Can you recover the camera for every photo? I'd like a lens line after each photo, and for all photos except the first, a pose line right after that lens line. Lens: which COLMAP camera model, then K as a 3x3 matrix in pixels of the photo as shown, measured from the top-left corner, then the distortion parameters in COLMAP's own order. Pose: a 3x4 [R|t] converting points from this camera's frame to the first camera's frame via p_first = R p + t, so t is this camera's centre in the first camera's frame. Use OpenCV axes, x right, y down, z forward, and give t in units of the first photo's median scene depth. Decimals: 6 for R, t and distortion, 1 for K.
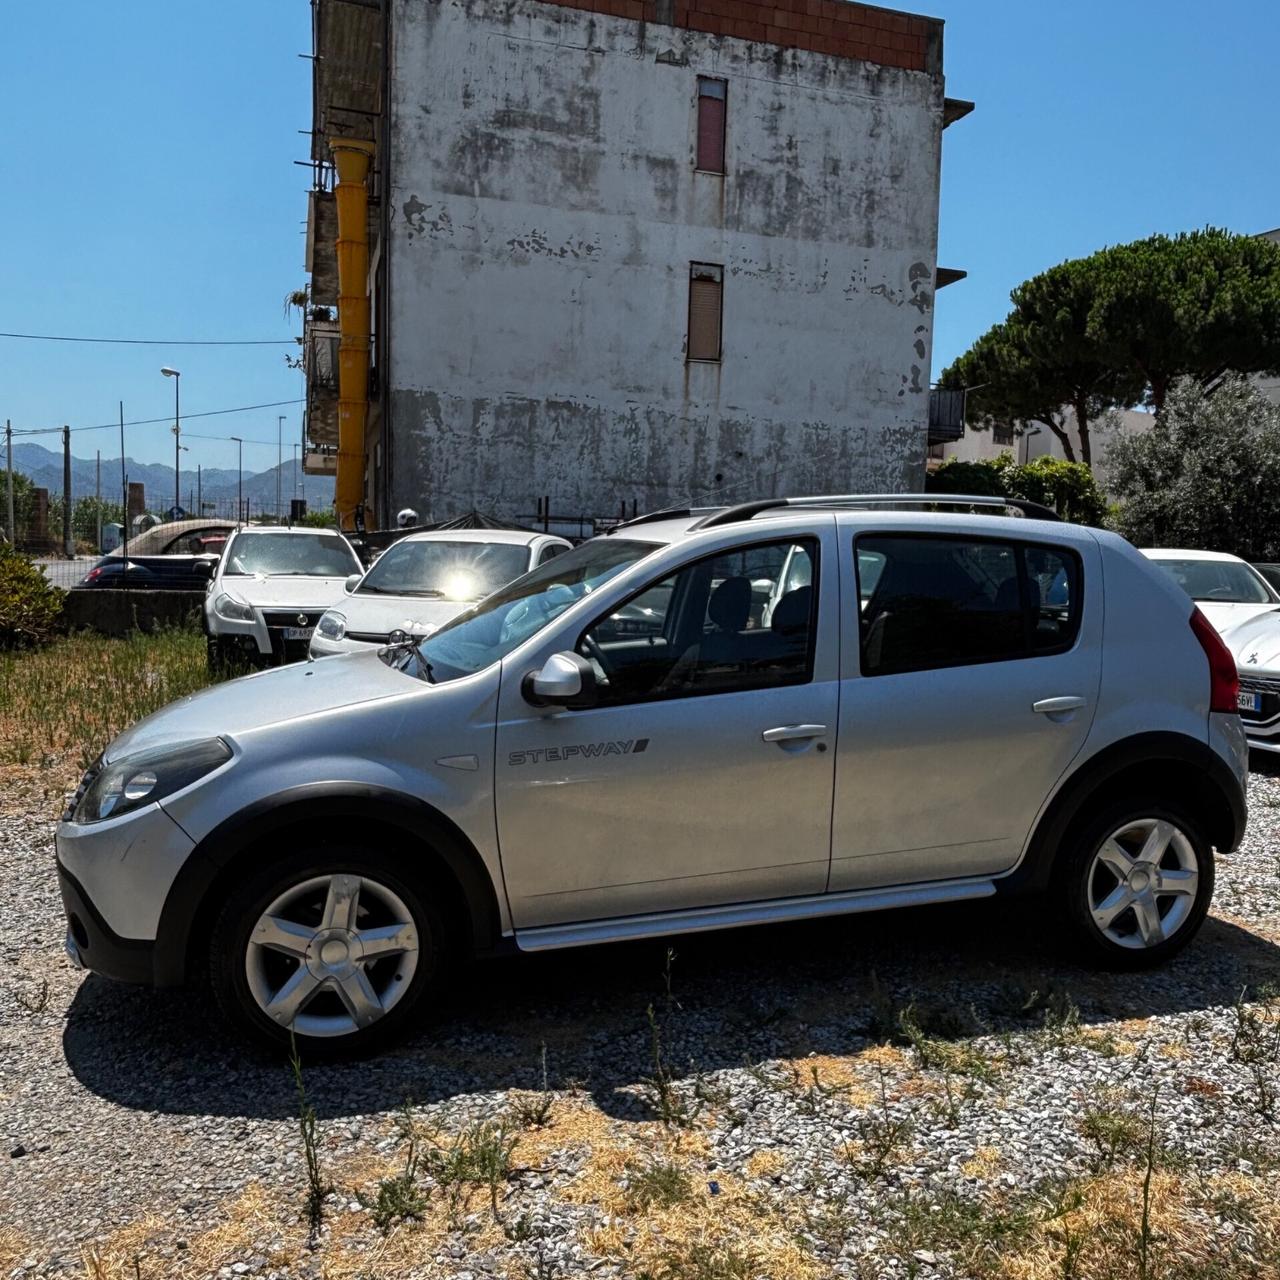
lens RADIAL K [[1084.6, 0, 649.4], [0, 1084.6, 648.2], [0, 0, 1]] dist [0.068451, -0.125105]
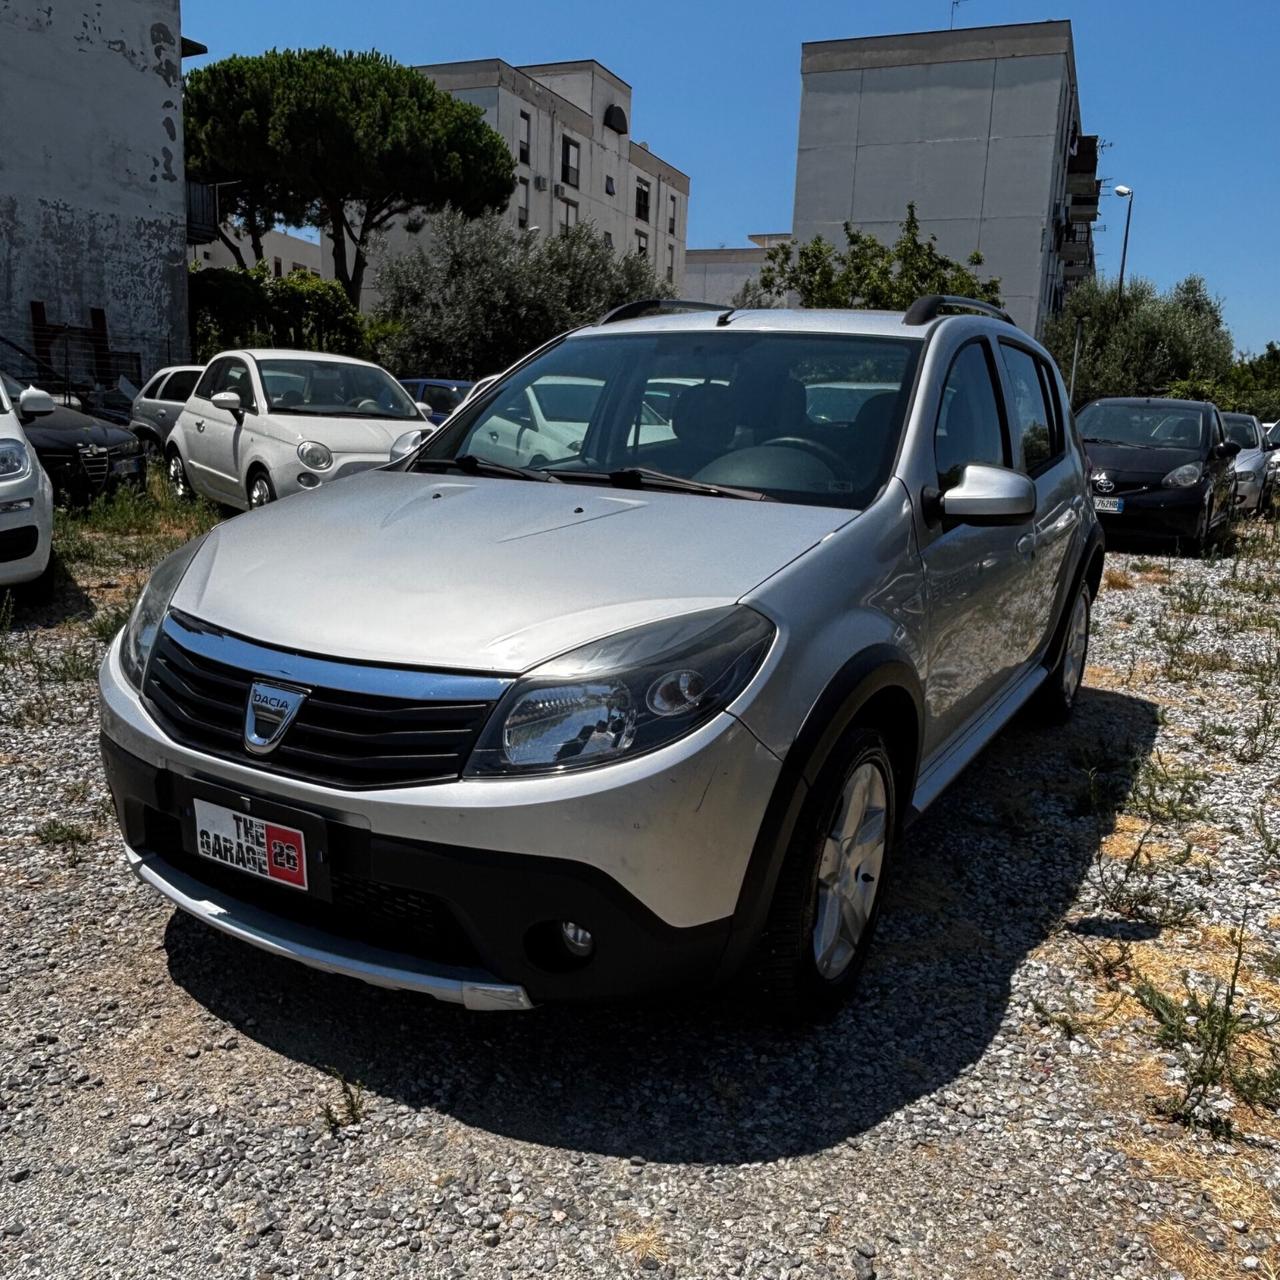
lens RADIAL K [[1088.0, 0, 641.2], [0, 1088.0, 640.4], [0, 0, 1]] dist [0.040341, -0.068565]
pose [[0.734396, -0.130340, 0.666089, -0.220306], [0.029121, 0.986535, 0.160937, -0.001345], [-0.678097, -0.098794, 0.728303, 0.138769]]
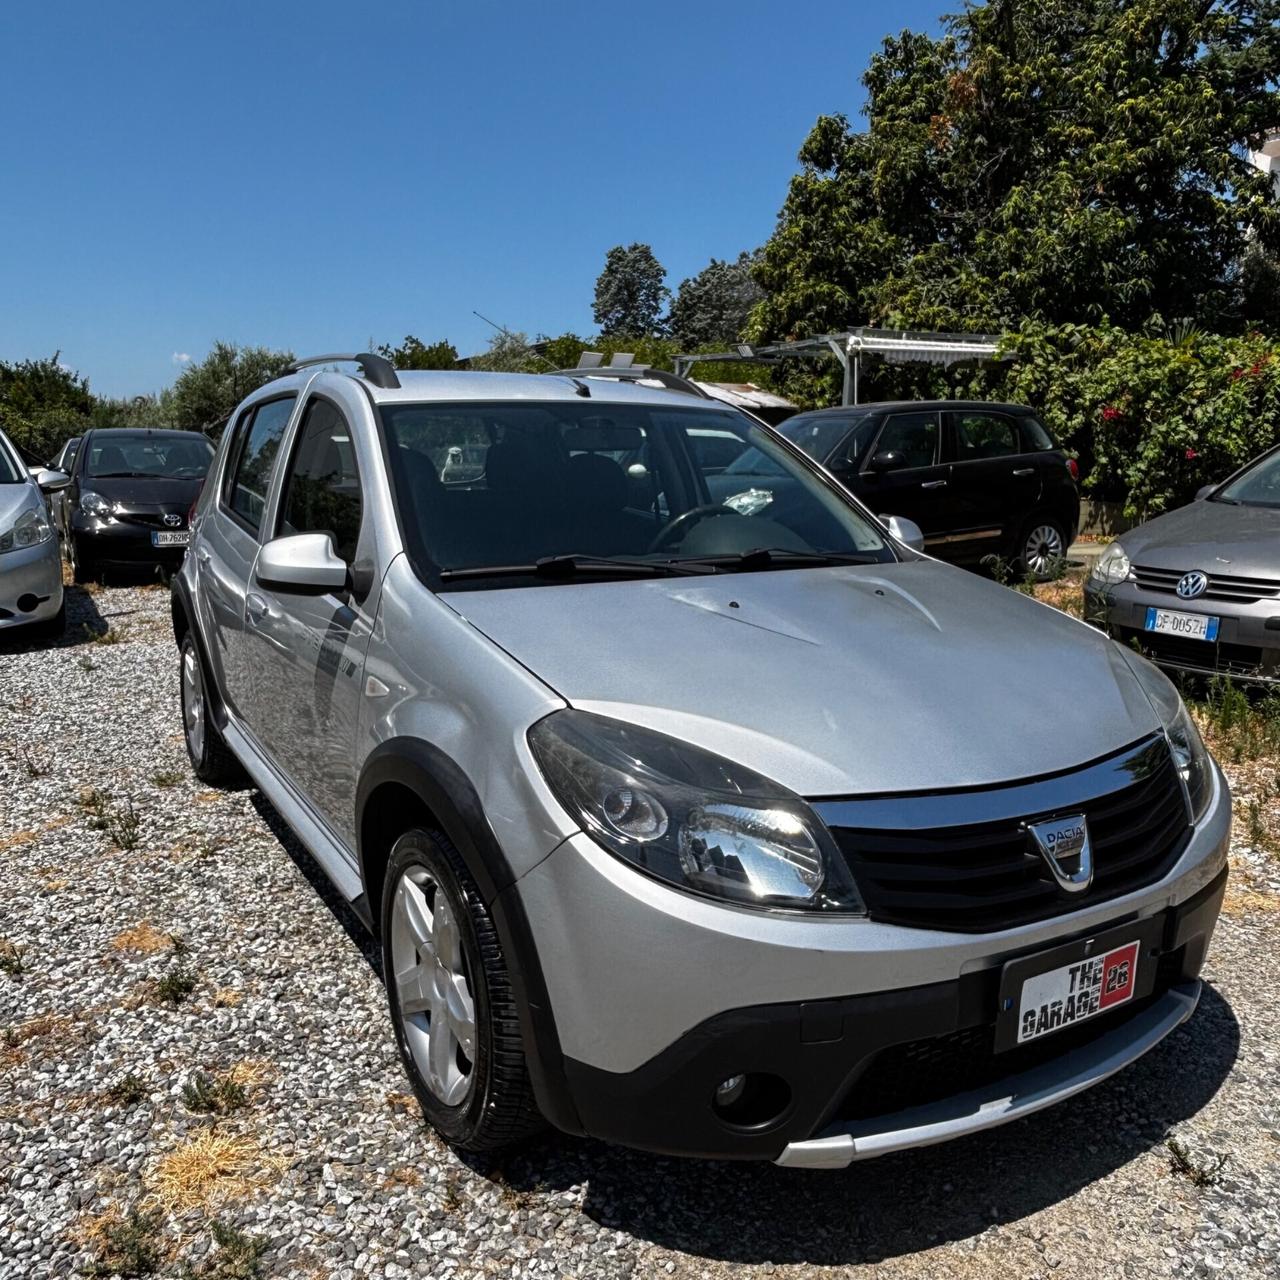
lens RADIAL K [[1088.0, 0, 641.2], [0, 1088.0, 640.4], [0, 0, 1]] dist [0.040341, -0.068565]
pose [[-0.240044, -0.182070, 0.953535, -0.280935], [0.071195, 0.976307, 0.204341, -0.030050], [-0.968148, 0.116937, -0.221395, 0.386868]]
